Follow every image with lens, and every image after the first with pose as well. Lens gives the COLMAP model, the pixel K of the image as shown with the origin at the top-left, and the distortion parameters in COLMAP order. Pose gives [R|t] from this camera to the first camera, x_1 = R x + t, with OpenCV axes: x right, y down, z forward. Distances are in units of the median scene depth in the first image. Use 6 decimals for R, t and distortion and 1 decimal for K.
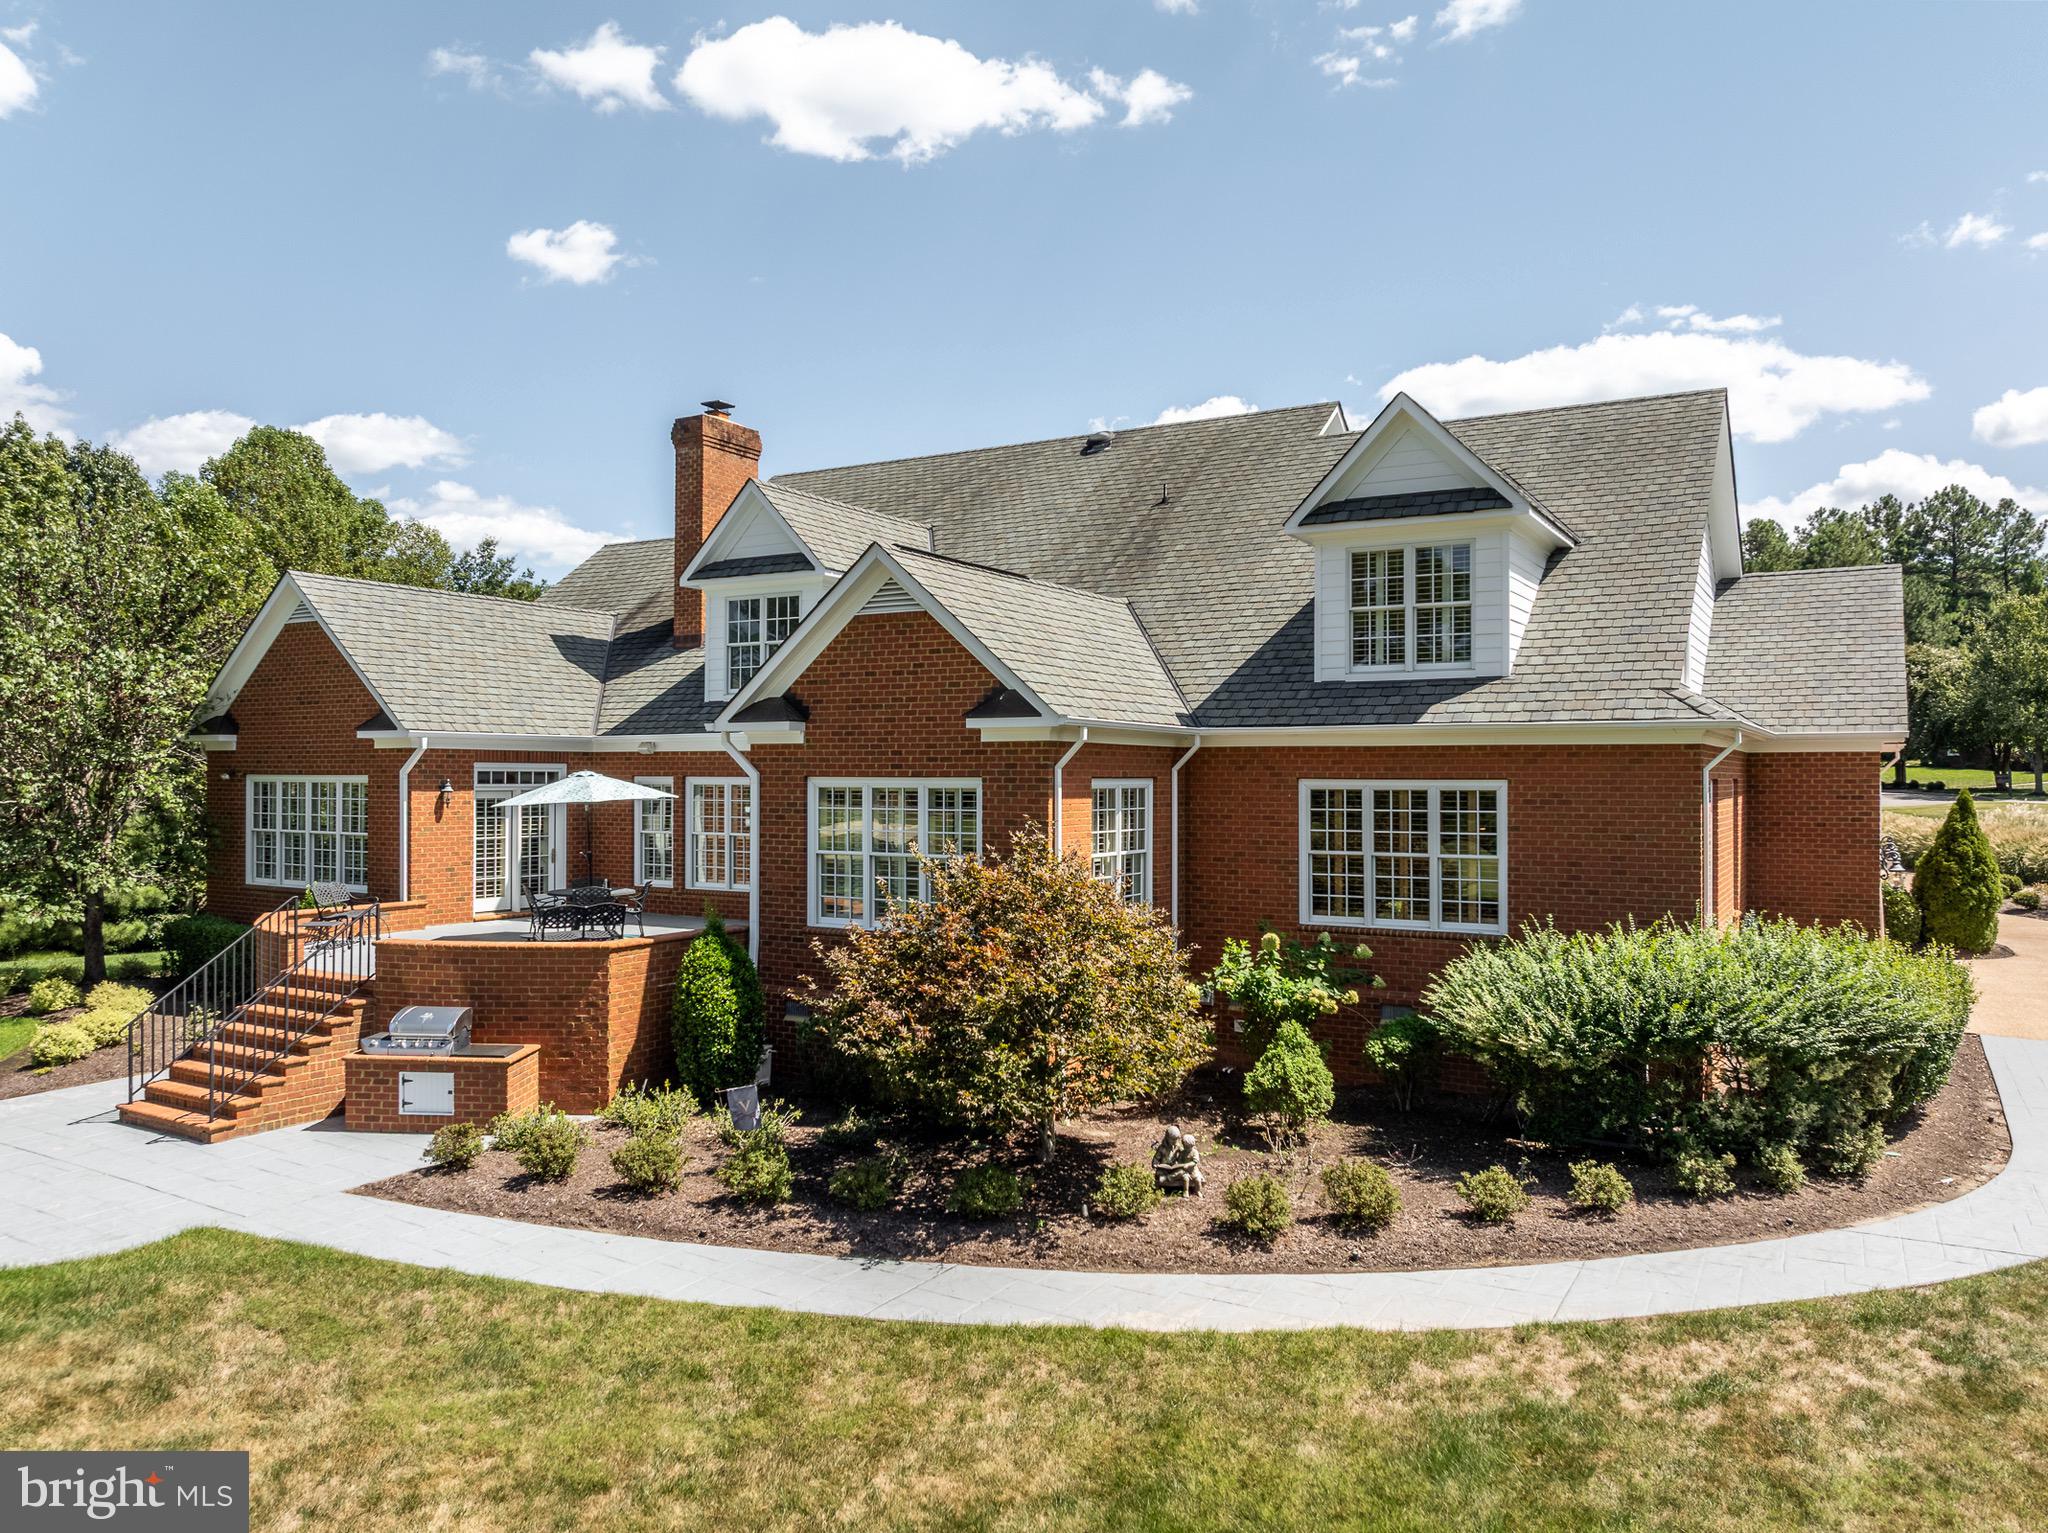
lens RADIAL K [[1444.2, 0, 1022.4], [0, 1444.2, 764.5], [0, 0, 1]] dist [-0.029084, -0.019803]
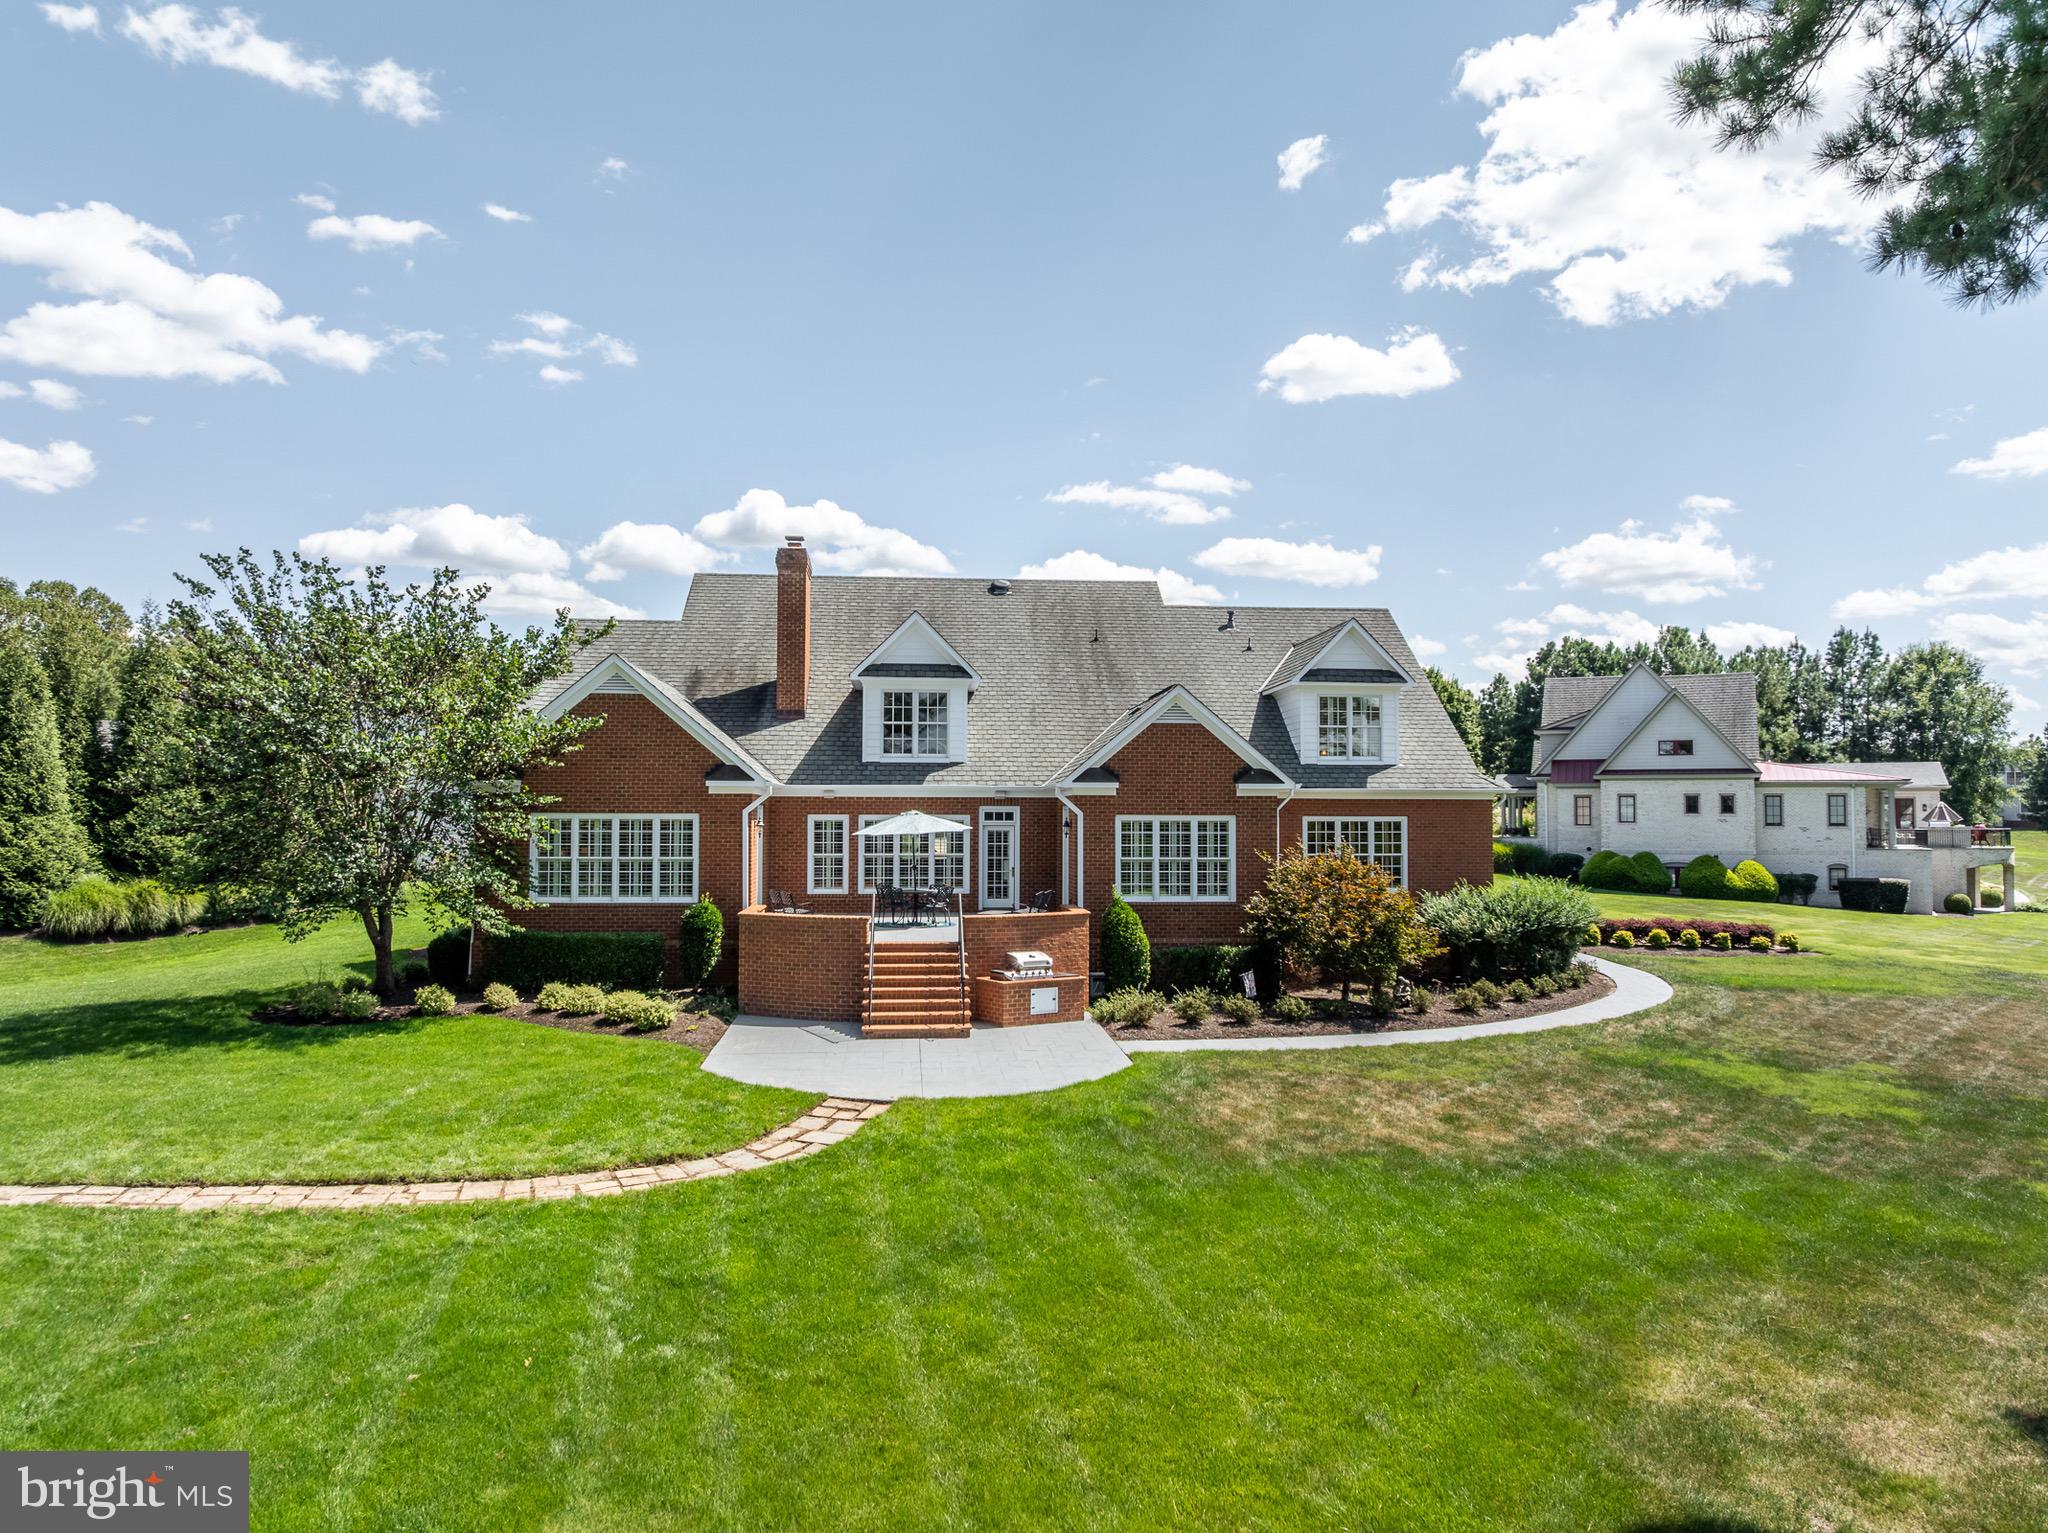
lens RADIAL K [[1437.4, 0, 1024.0], [0, 1437.4, 766.5], [0, 0, 1]] dist [-0.034661, -0.007636]
pose [[0.813551, 0.020044, 0.581148, -1.233243], [-0.005121, 0.999614, -0.027309, -0.001393], [-0.581471, 0.019241, 0.813339, -0.325856]]
